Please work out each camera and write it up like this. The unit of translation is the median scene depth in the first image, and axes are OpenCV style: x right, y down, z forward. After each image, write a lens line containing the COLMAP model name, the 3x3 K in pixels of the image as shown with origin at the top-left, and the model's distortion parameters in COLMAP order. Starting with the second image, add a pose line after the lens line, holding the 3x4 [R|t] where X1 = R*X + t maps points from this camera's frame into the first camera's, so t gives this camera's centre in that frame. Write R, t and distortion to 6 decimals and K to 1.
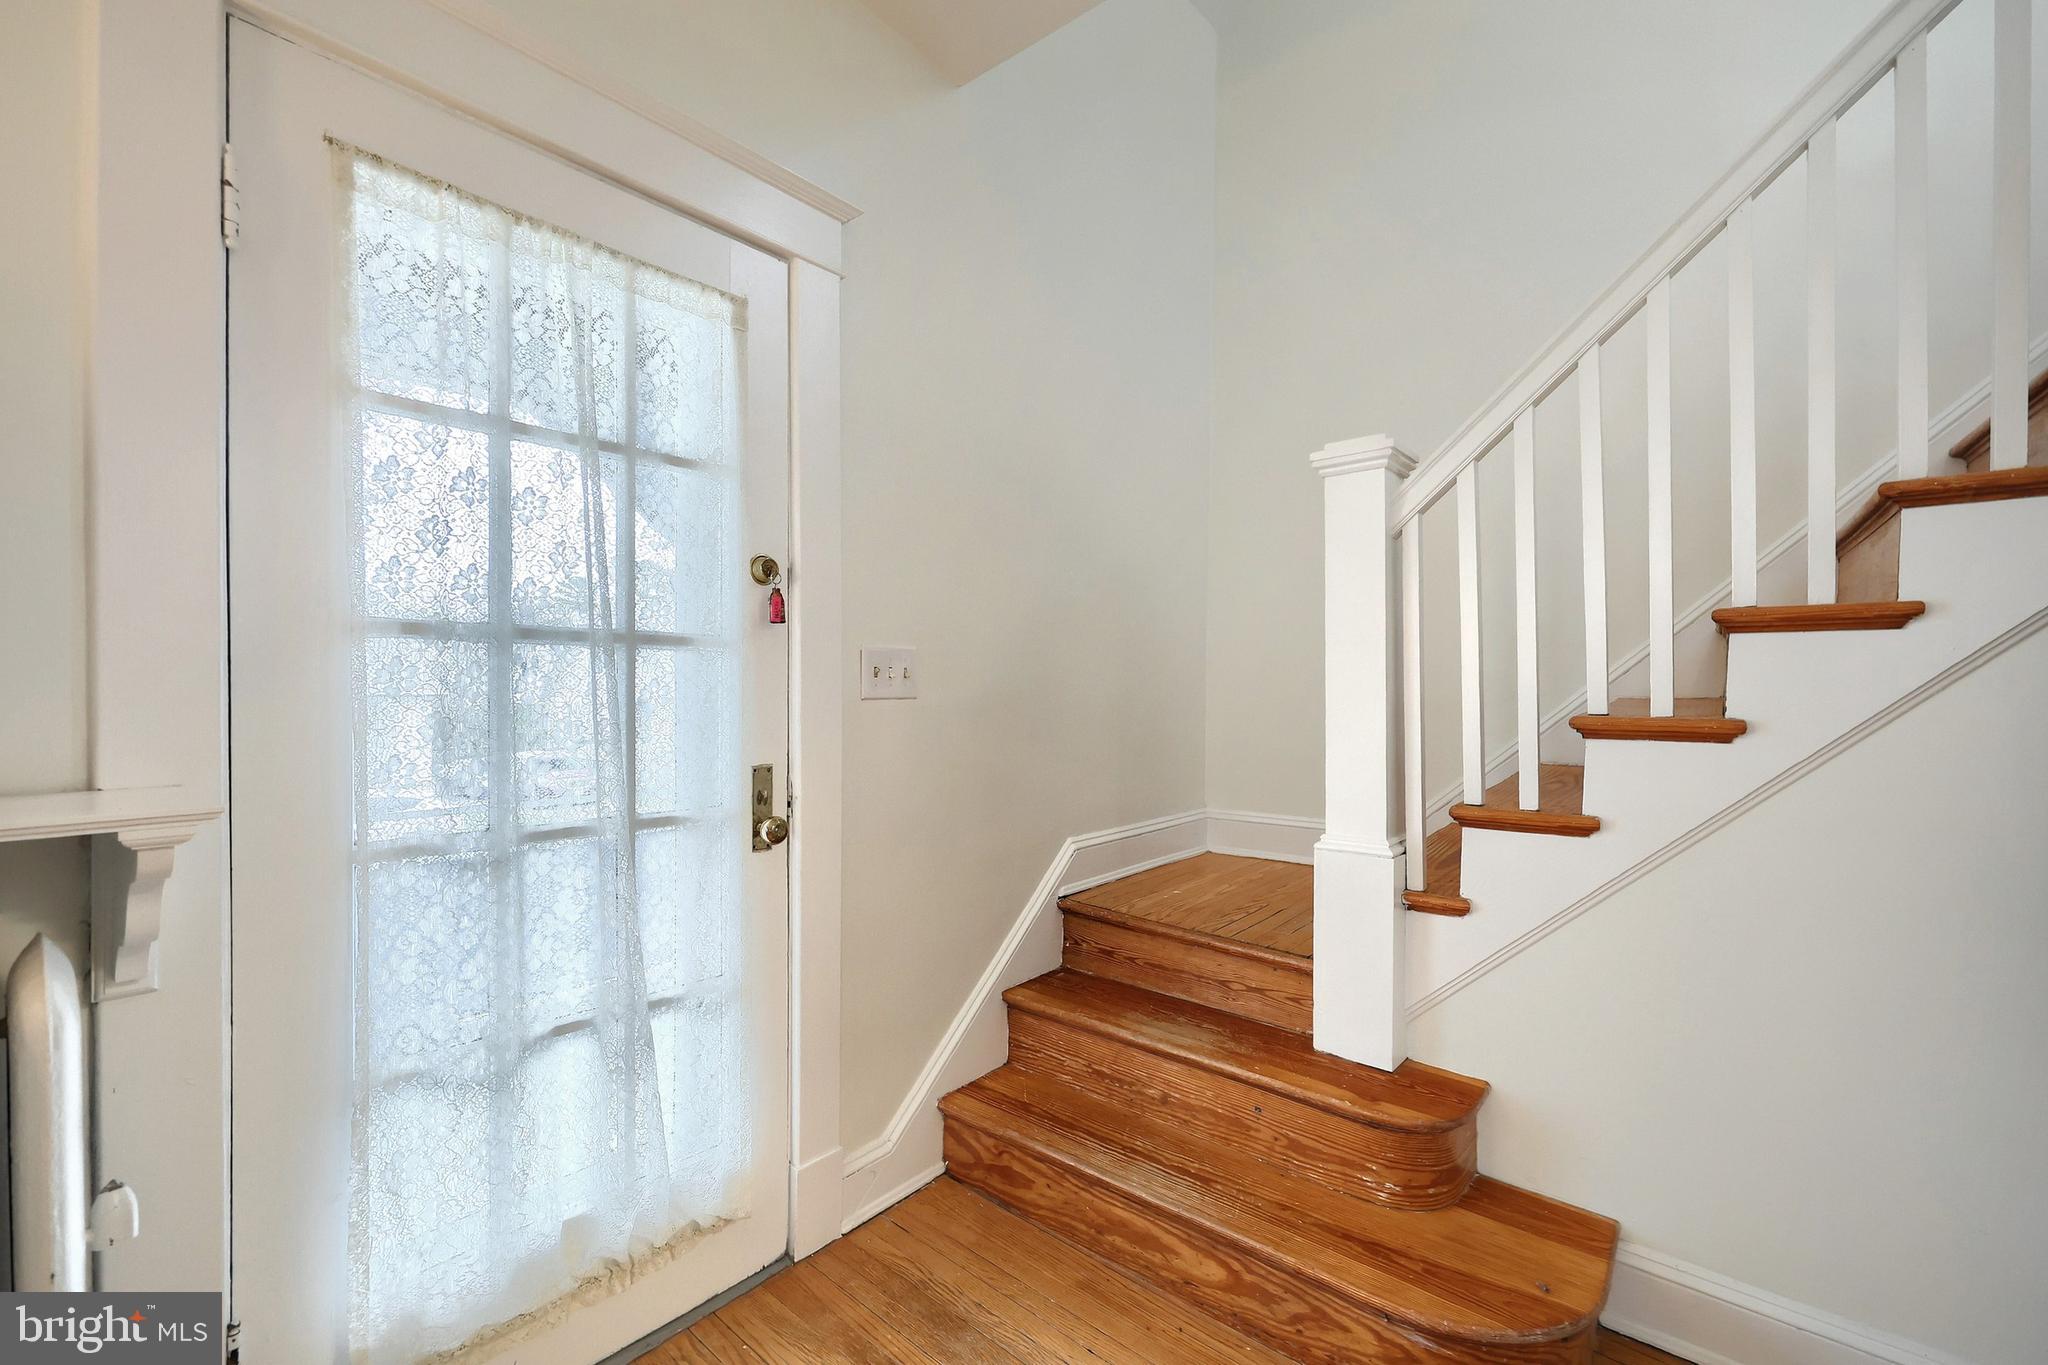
lens RADIAL K [[867.6, 0, 1027.6], [0, 867.6, 685.3], [0, 0, 1]] dist [0.010734, 0.000863]
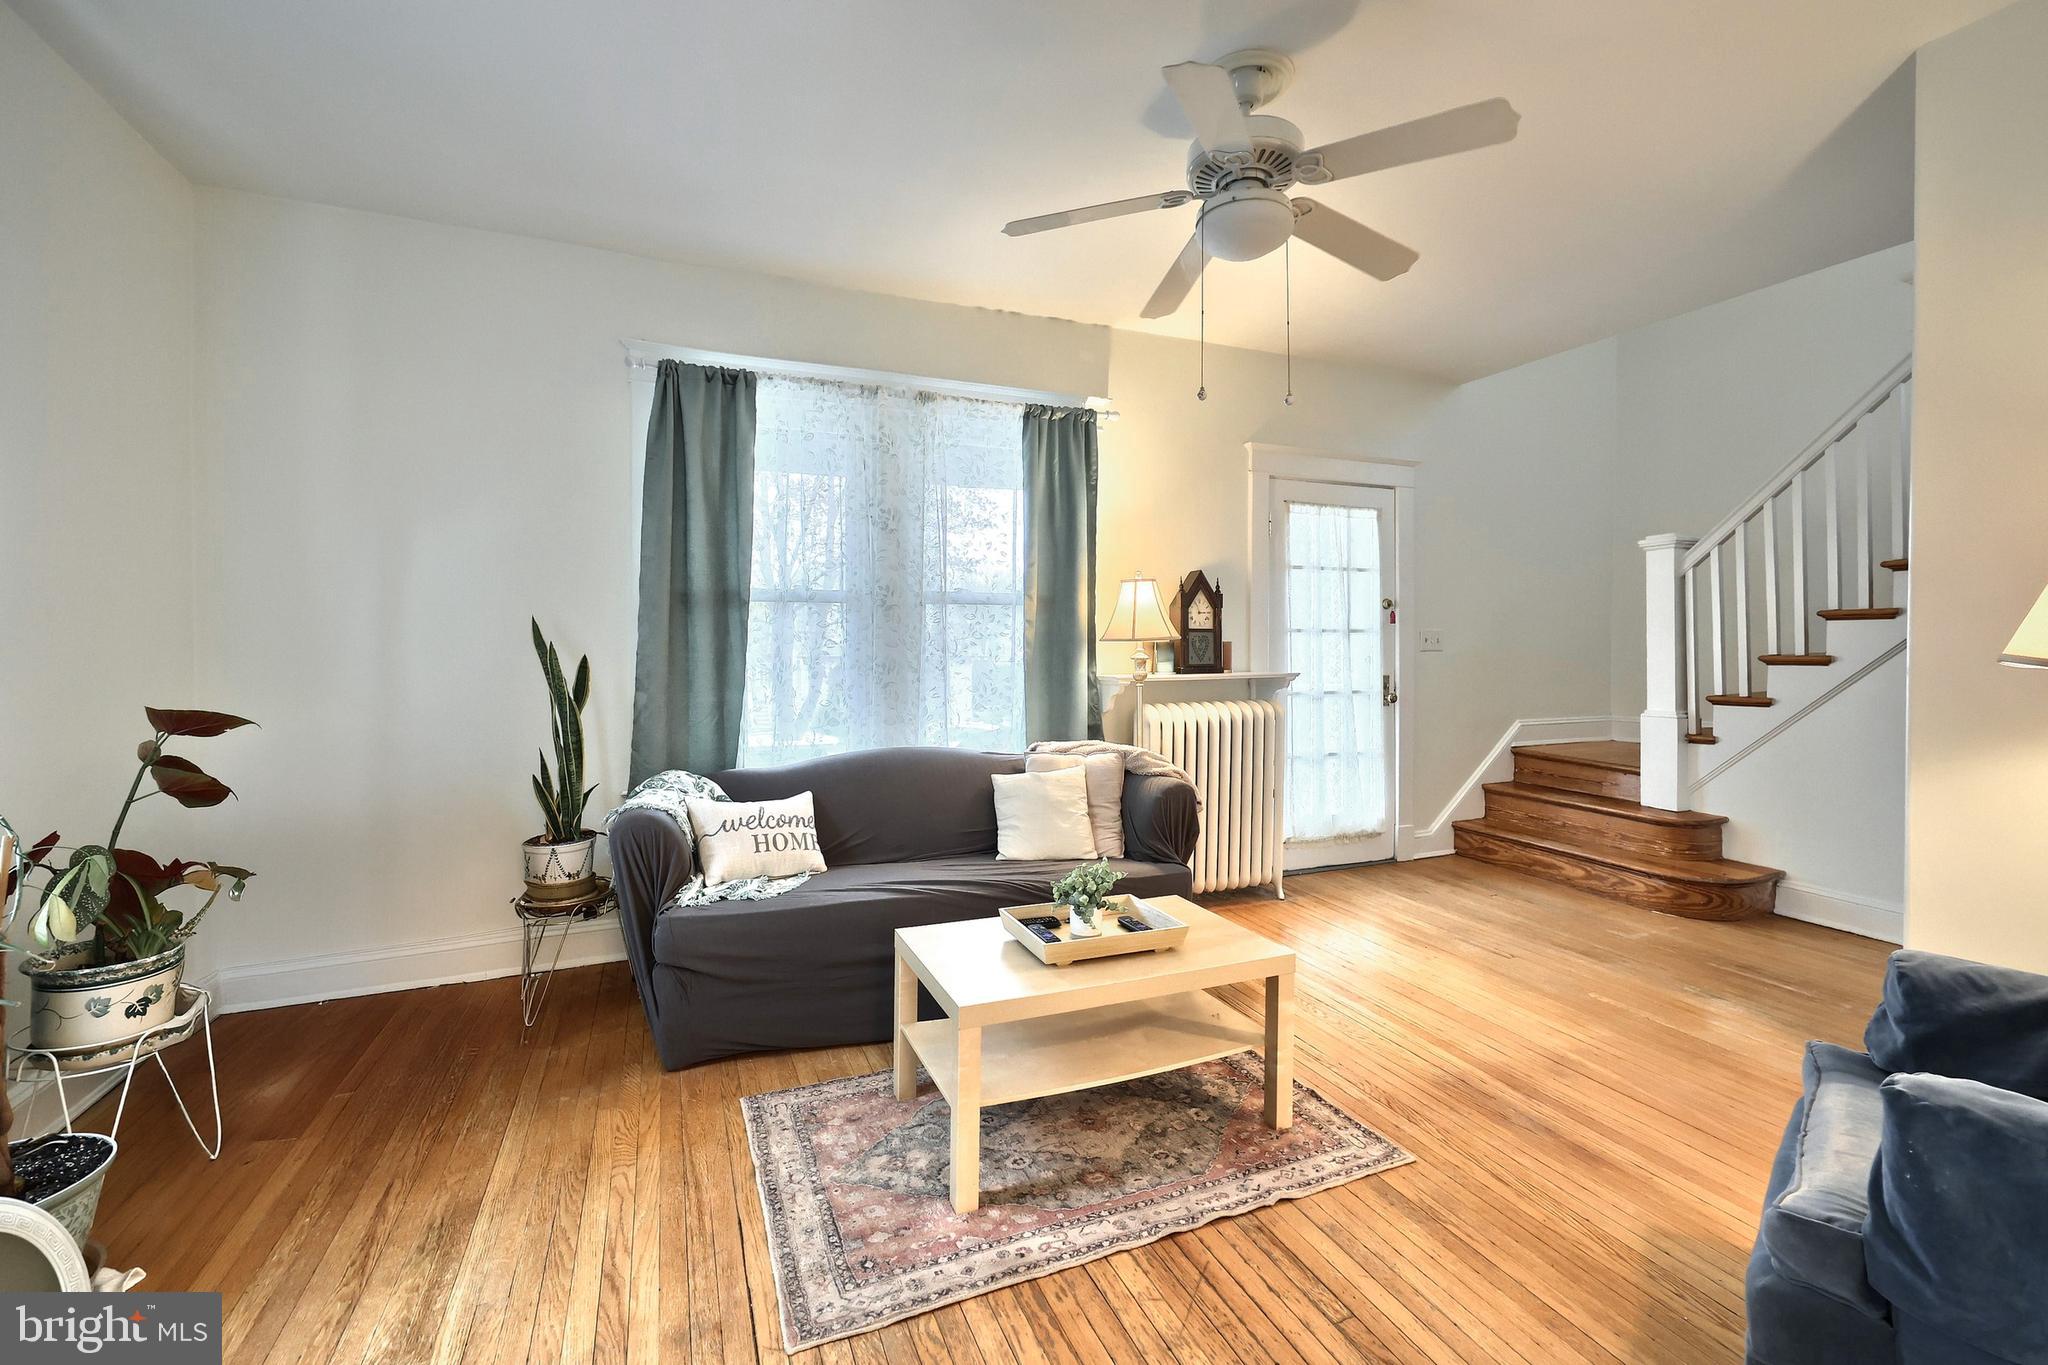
lens RADIAL K [[867.6, 0, 1036.8], [0, 867.6, 658.7], [0, 0, 1]] dist [0.010734, 0.000863]
pose [[0.891029, -0.002213, -0.453942, -0.039615], [0.006524, 0.999947, 0.007932, 0.010956], [0.453900, -0.010029, 0.890996, -1.815251]]
